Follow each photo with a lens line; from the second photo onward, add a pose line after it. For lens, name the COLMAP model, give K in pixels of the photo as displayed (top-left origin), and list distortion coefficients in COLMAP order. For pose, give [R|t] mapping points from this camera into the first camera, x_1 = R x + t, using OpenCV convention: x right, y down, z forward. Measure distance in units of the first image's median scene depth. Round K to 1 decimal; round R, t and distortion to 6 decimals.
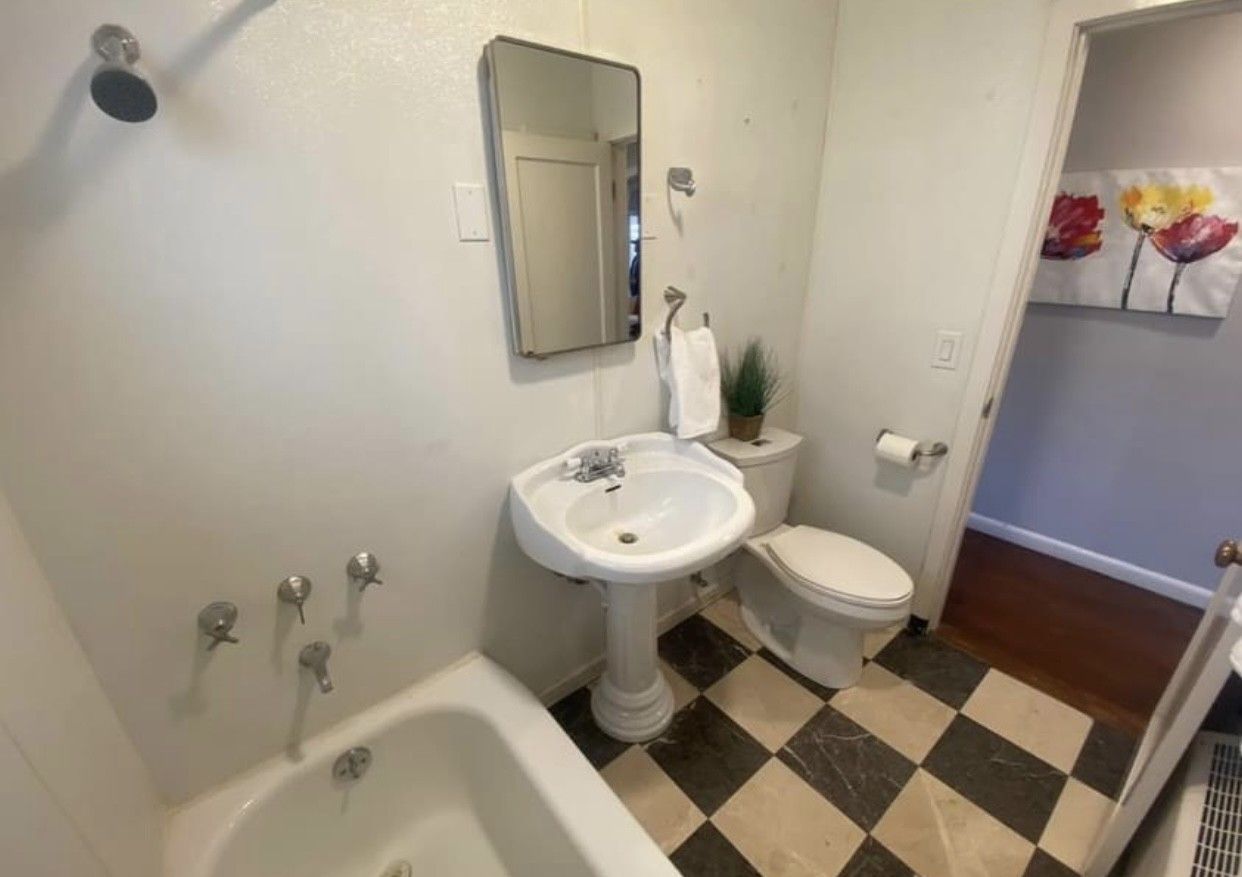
lens RADIAL K [[510.6, 0, 616.9], [0, 510.6, 447.0], [0, 0, 1]] dist [-0.000904, -0.000347]
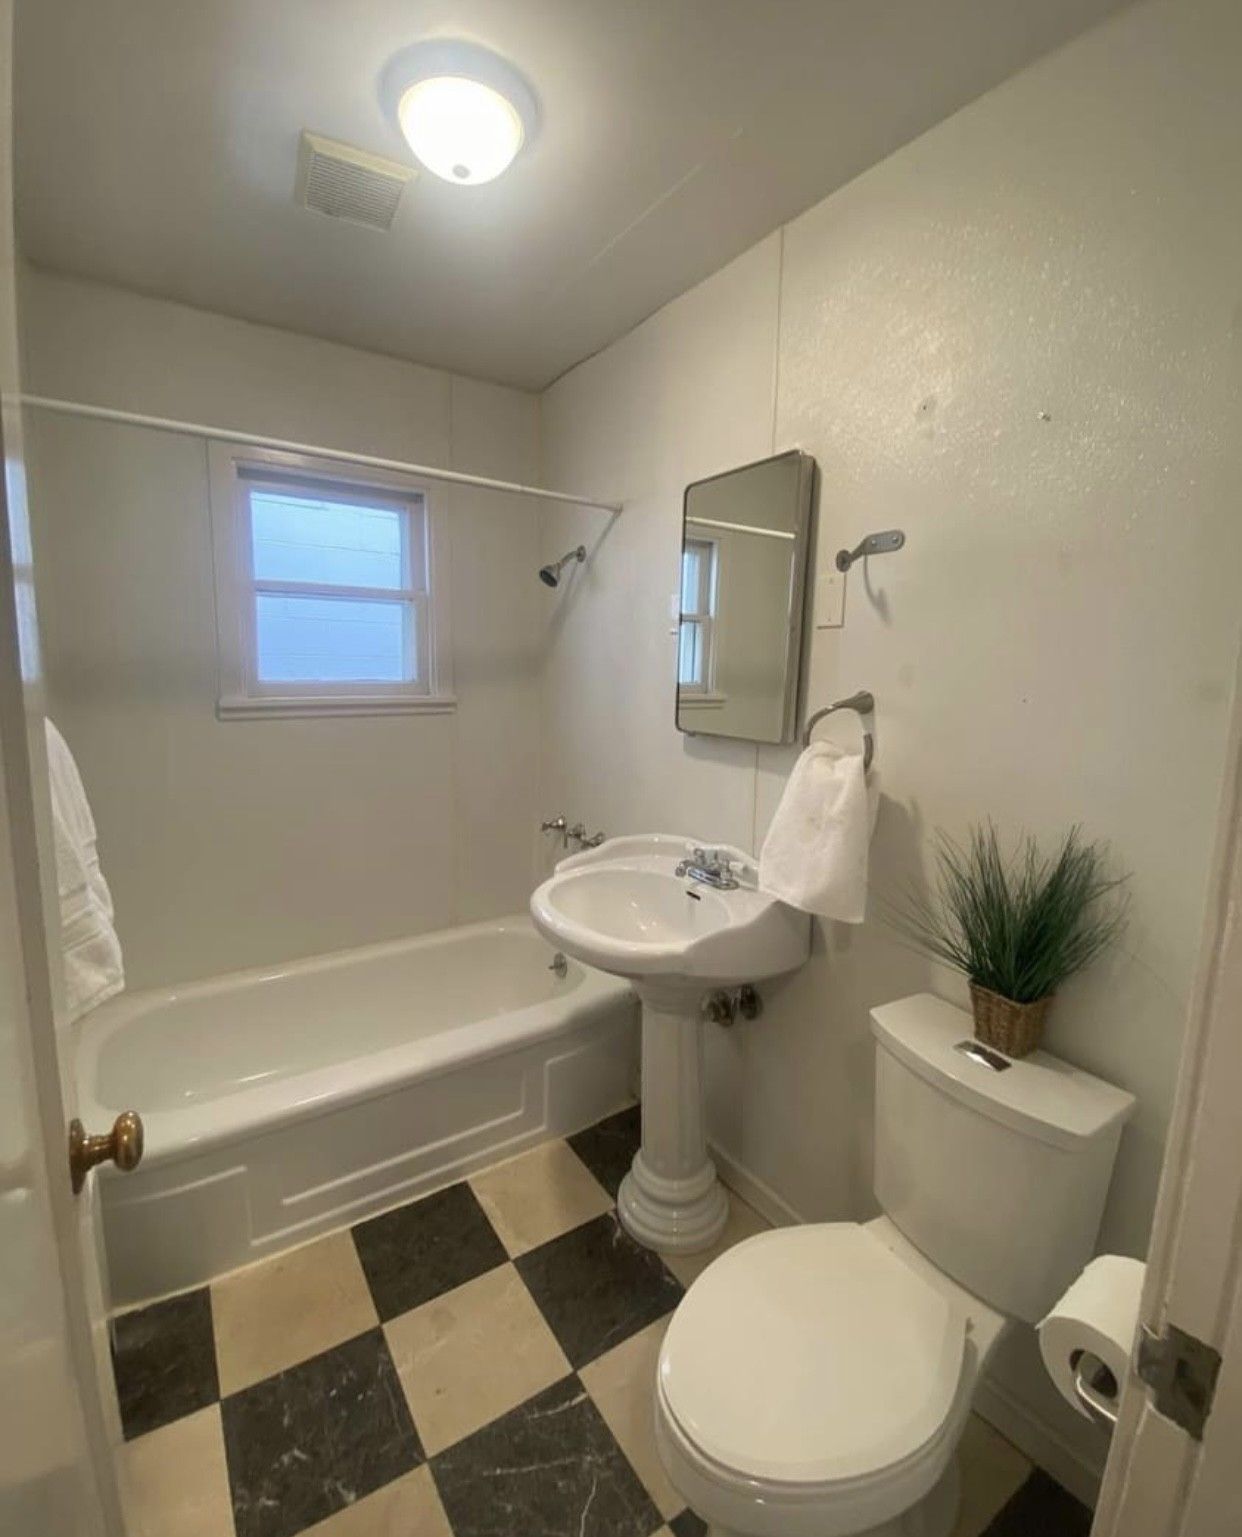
lens RADIAL K [[676.7, 0, 622.8], [0, 676.7, 749.3], [0, 0, 1]] dist [0.032396, -0.018174]
pose [[-0.074914, 0.148335, -0.986096, 1.084693], [-0.399881, 0.901414, 0.165976, -0.282294], [0.913501, 0.406755, -0.008212, 0.774784]]
